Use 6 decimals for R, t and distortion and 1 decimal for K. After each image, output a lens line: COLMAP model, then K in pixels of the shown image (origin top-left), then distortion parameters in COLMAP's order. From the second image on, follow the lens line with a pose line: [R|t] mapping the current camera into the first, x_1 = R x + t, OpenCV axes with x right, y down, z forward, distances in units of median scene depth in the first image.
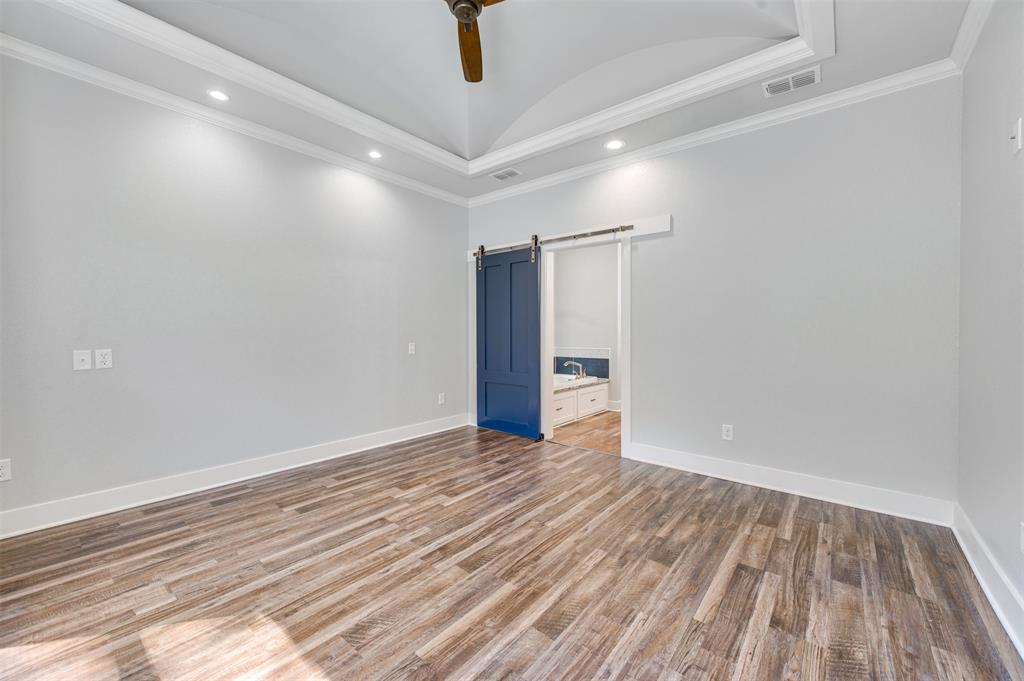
lens RADIAL K [[402.2, 0, 511.0], [0, 402.2, 337.7], [0, 0, 1]] dist [-0.000413, -0.000062]
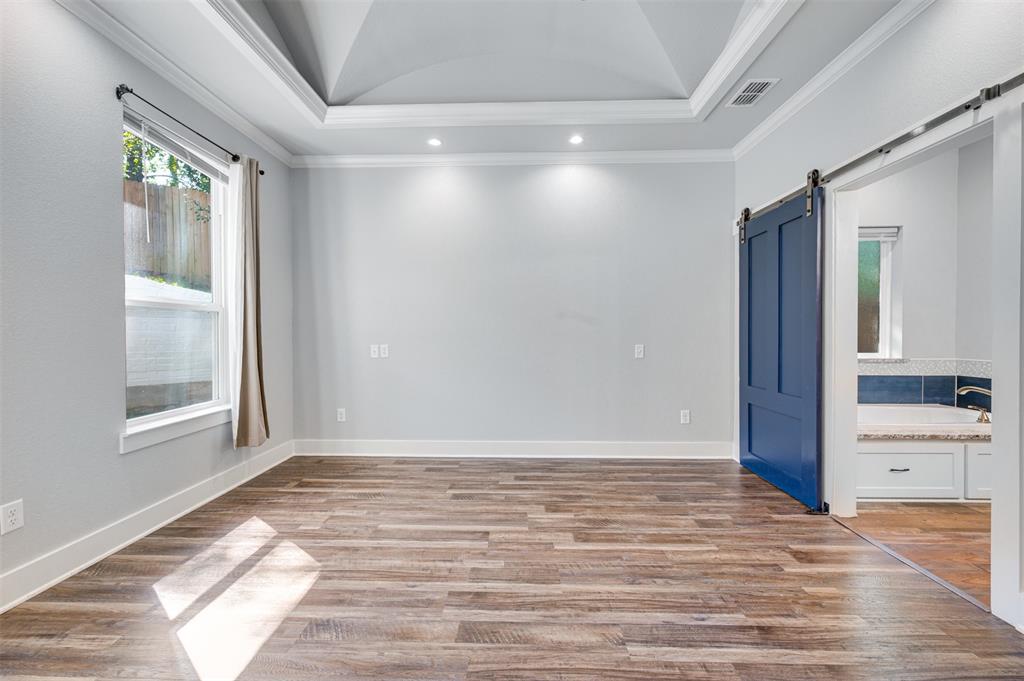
lens RADIAL K [[402.2, 0, 511.0], [0, 402.2, 337.7], [0, 0, 1]] dist [-0.000413, -0.000062]
pose [[0.613644, 0.006944, -0.789552, 0.353803], [-0.007021, 0.999970, 0.003338, -0.003875], [0.789552, 0.003495, 0.613674, 0.372881]]
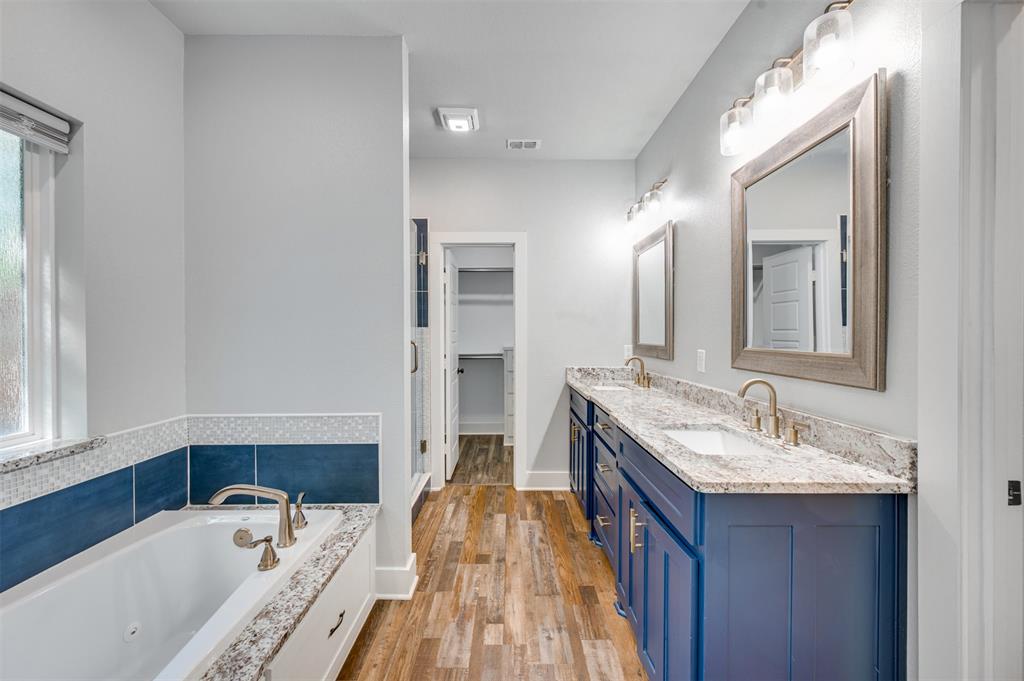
lens RADIAL K [[402.2, 0, 511.0], [0, 402.2, 337.7], [0, 0, 1]] dist [-0.000413, -0.000062]
pose [[0.767226, -0.008770, 0.641316, 0.214592], [0.013276, 0.999909, -0.002209, -0.062485], [-0.641239, 0.010209, 0.767273, 1.262741]]
